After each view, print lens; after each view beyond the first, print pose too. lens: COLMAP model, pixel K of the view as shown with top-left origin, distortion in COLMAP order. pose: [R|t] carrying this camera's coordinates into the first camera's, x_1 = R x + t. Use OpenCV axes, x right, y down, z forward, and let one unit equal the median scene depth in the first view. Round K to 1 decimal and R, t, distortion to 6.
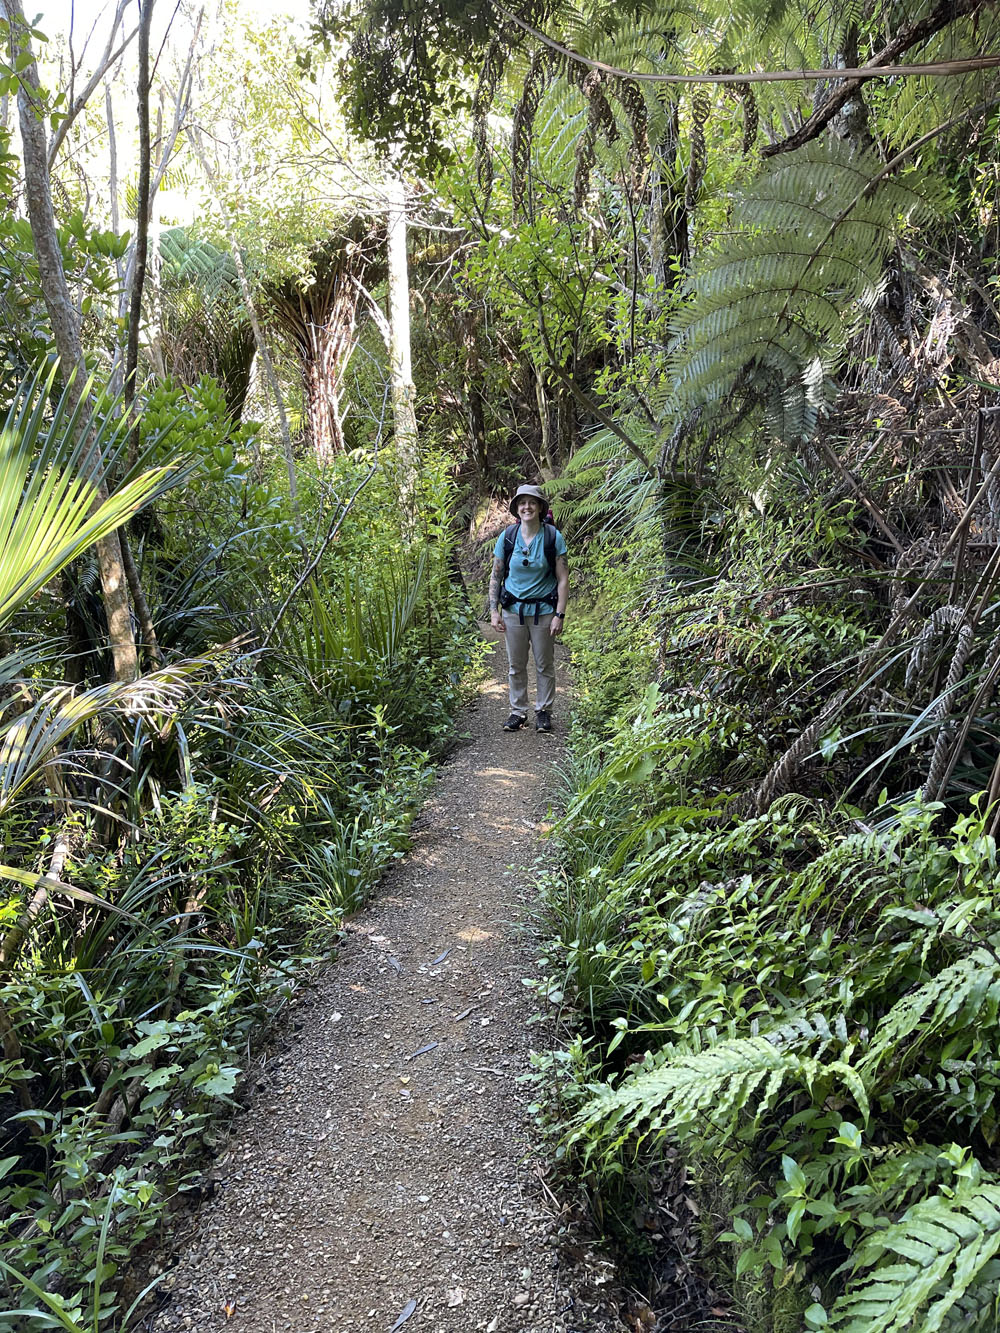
lens RADIAL K [[888.7, 0, 463.9], [0, 888.7, 667.2], [0, 0, 1]] dist [0.057062, -0.065243]
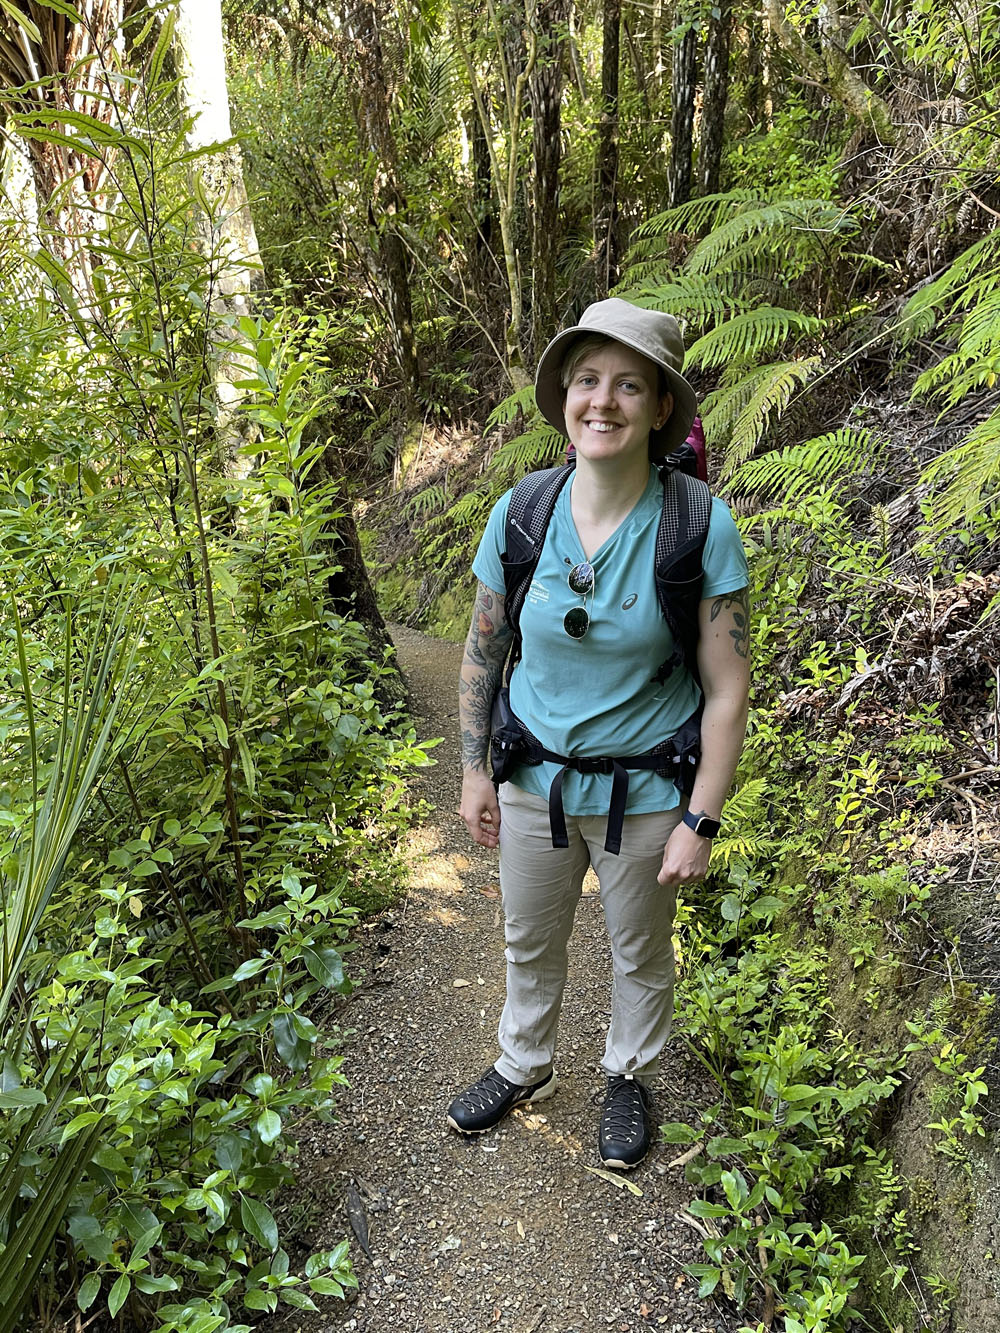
lens RADIAL K [[1032.6, 0, 500.0], [0, 1032.6, 666.5], [0, 0, 1]] dist [0.115605, -0.124523]
pose [[0.994090, 0.014144, 0.107638, 0.014220], [-0.017556, 0.999371, 0.030820, -0.111920], [-0.107134, -0.032528, 0.993712, 0.698237]]
